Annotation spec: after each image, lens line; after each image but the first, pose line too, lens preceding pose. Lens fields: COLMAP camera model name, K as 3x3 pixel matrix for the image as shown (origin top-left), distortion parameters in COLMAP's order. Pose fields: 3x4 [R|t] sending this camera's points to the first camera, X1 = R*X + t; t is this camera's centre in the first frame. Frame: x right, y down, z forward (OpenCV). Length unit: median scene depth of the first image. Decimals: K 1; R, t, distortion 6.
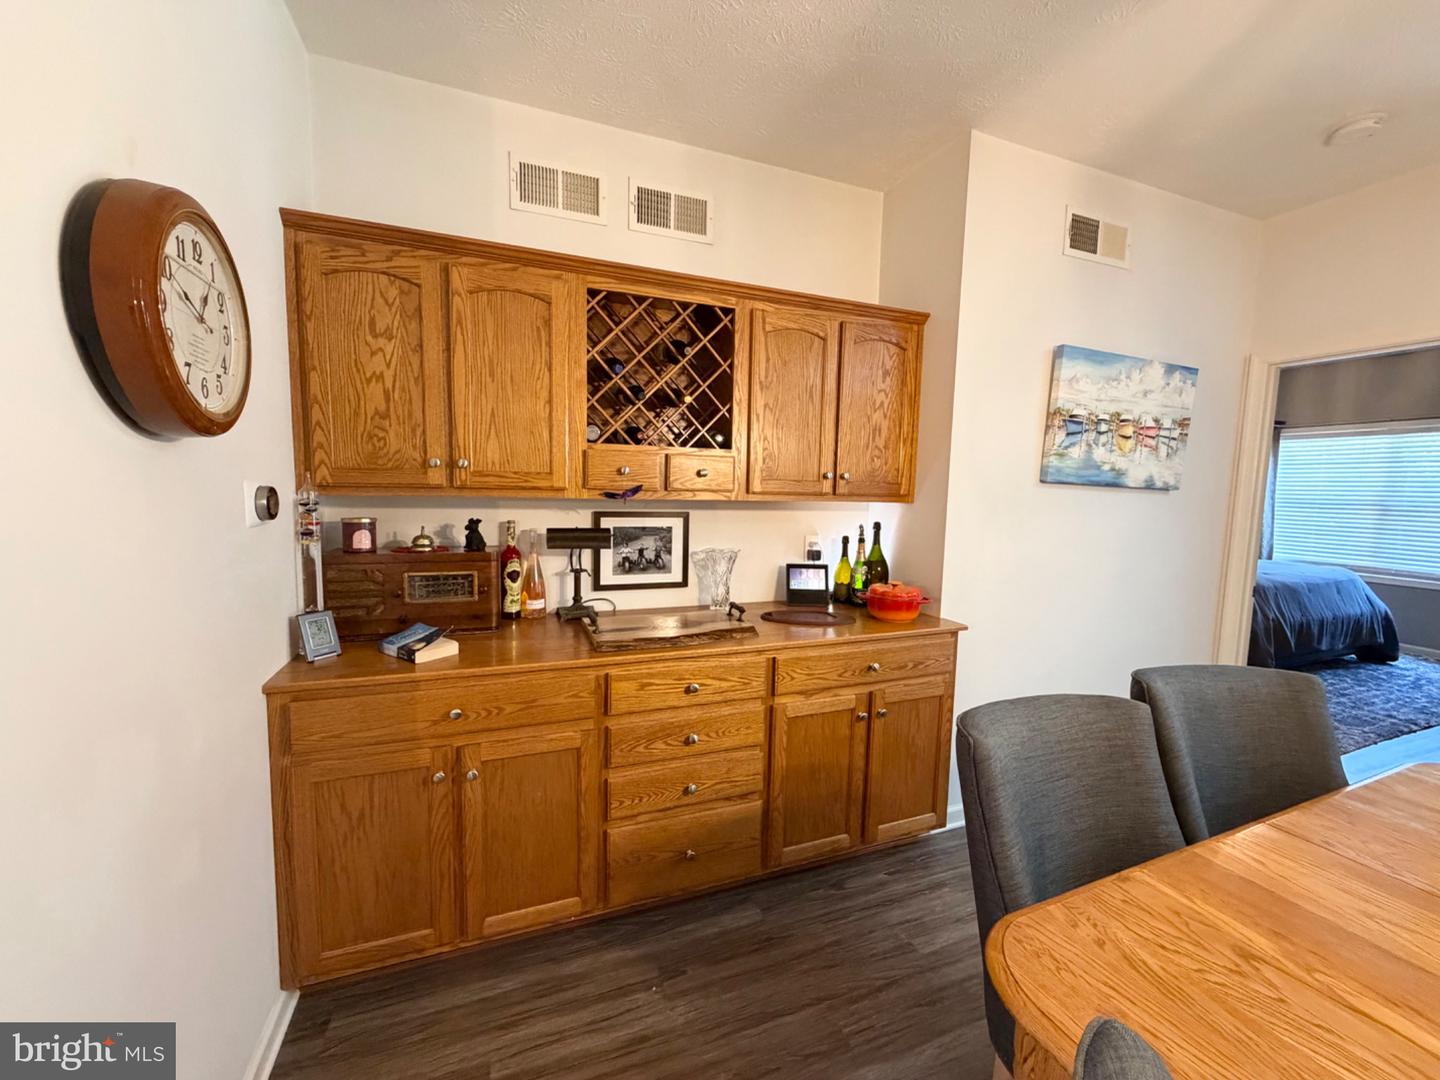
lens RADIAL K [[575.2, 0, 717.3], [0, 575.2, 540.7], [0, 0, 1]] dist [0.000522, 0.000344]
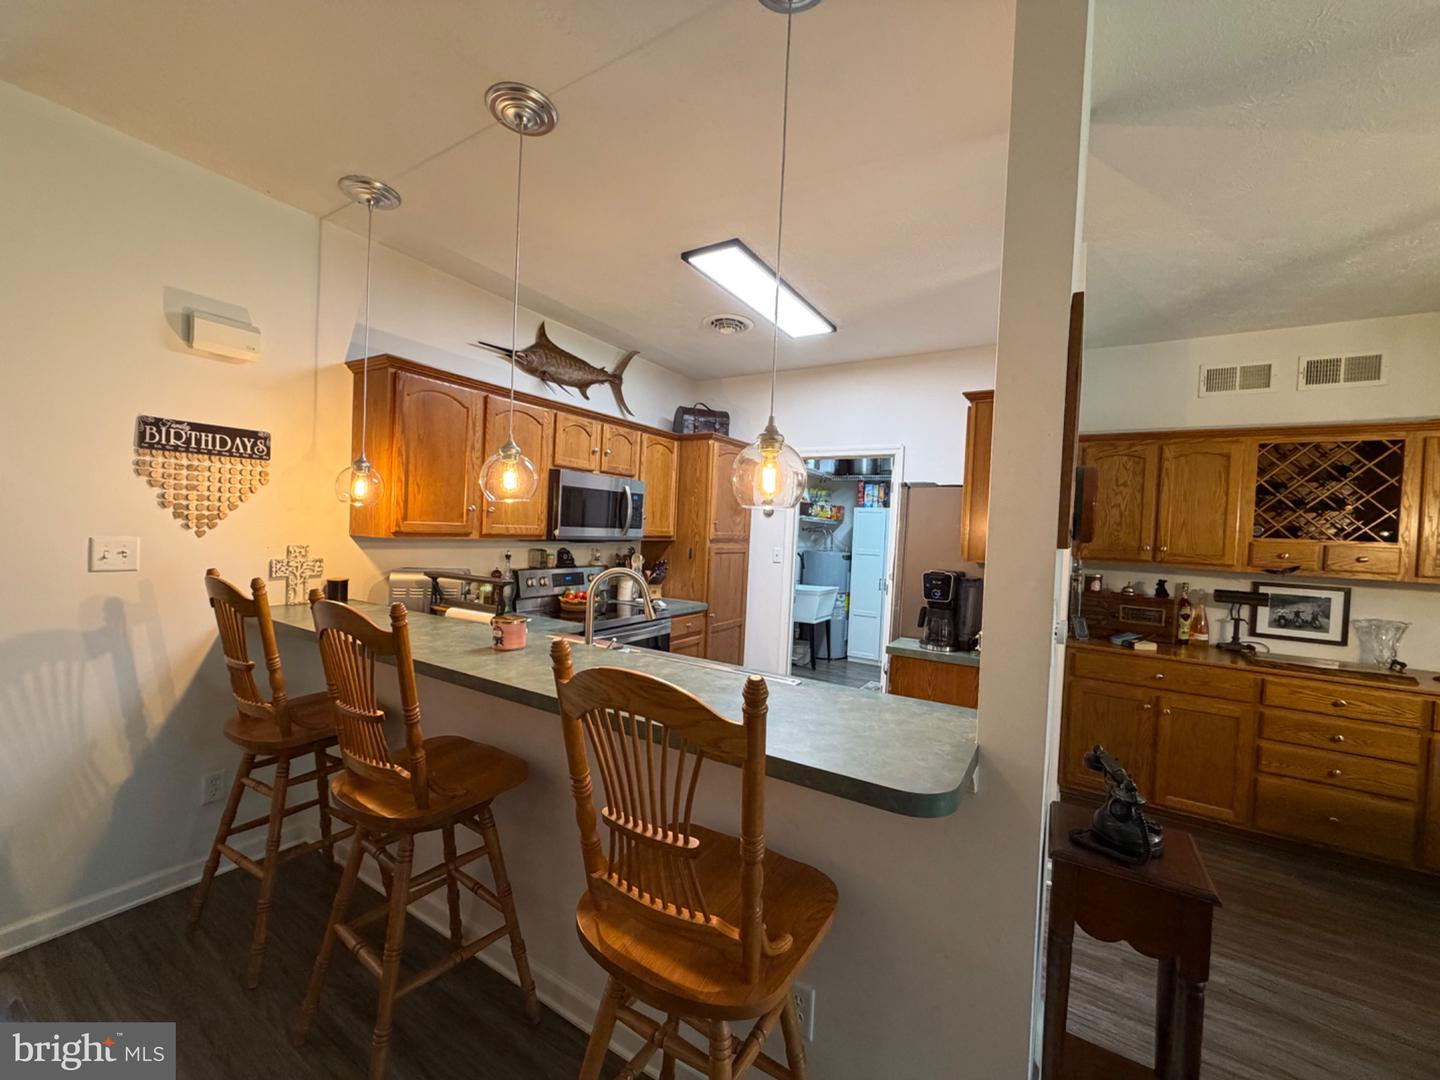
lens RADIAL K [[575.2, 0, 717.3], [0, 575.2, 540.7], [0, 0, 1]] dist [0.000522, 0.000344]
pose [[0.597823, 0.022103, -0.801323, 0.156707], [-0.110319, 0.992377, -0.054930, 0.085419], [0.794001, 0.121239, 0.595704, -1.072628]]
